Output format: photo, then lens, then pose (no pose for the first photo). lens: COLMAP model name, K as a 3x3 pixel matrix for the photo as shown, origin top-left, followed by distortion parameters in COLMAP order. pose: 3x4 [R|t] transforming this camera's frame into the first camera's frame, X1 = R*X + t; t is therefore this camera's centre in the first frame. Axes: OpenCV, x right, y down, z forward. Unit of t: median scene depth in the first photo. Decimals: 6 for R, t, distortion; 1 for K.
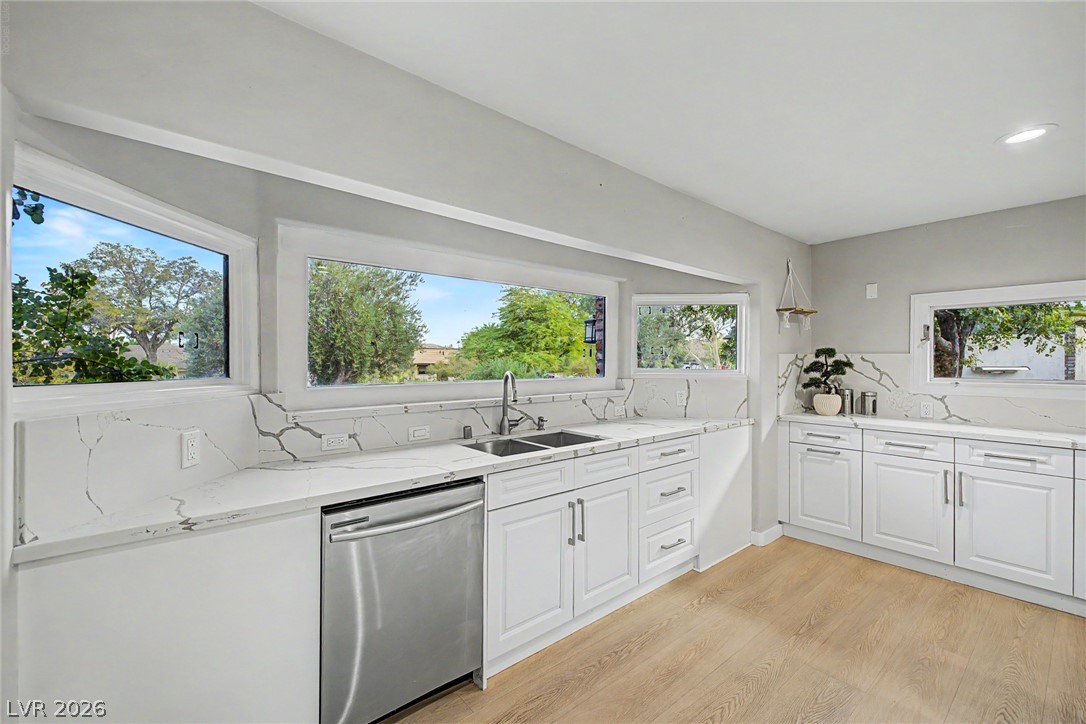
lens RADIAL K [[456.5, 0, 538.7], [0, 456.5, 358.8], [0, 0, 1]] dist [0.002422, 0.000460]
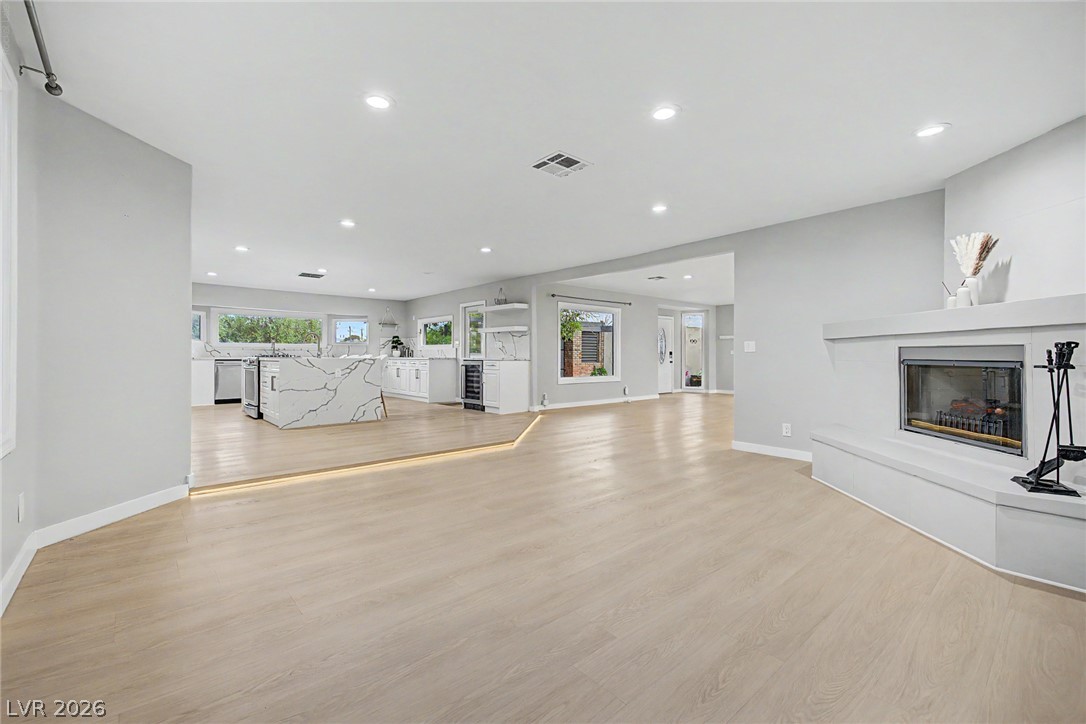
lens RADIAL K [[456.5, 0, 538.7], [0, 456.5, 358.8], [0, 0, 1]] dist [0.002422, 0.000460]
pose [[0.999769, 0.003100, 0.021251, 1.705296], [-0.003364, 0.999917, 0.012417, 0.100673], [-0.021211, -0.012486, 0.999697, -2.387020]]
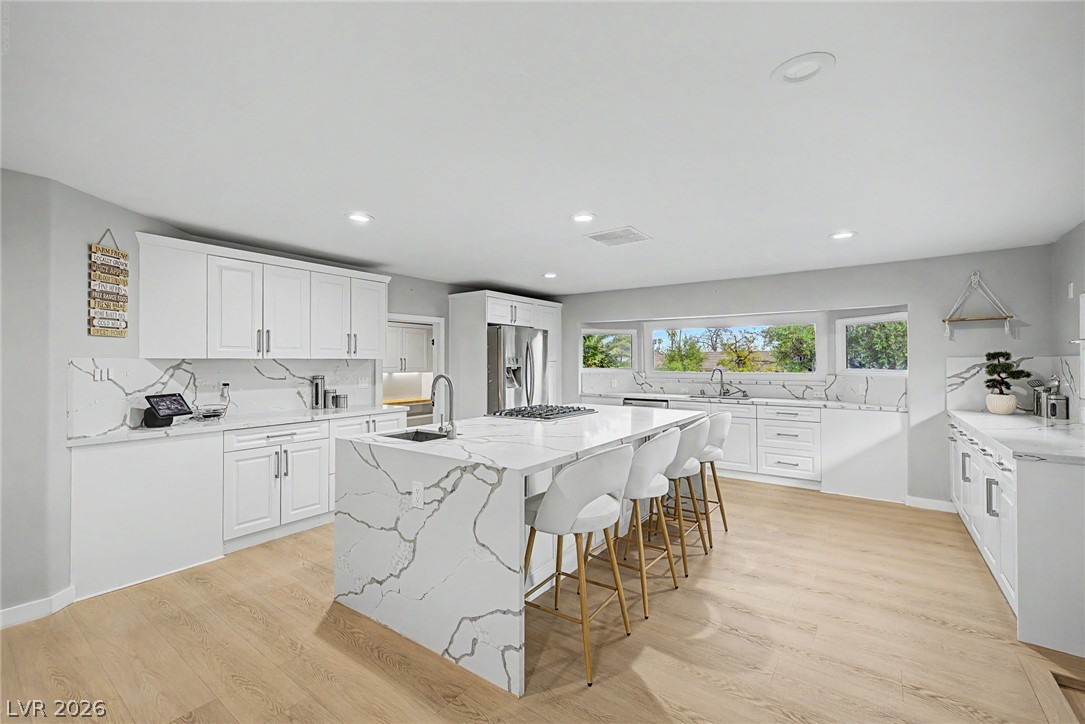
lens RADIAL K [[456.1, 0, 538.2], [0, 456.1, 358.8], [0, 0, 1]] dist [0.002422, 0.000460]
pose [[0.234793, -0.008441, -0.972009, 1.575307], [0.006175, 0.999955, -0.007192, -0.007086], [0.972026, -0.004314, 0.234834, -0.344915]]
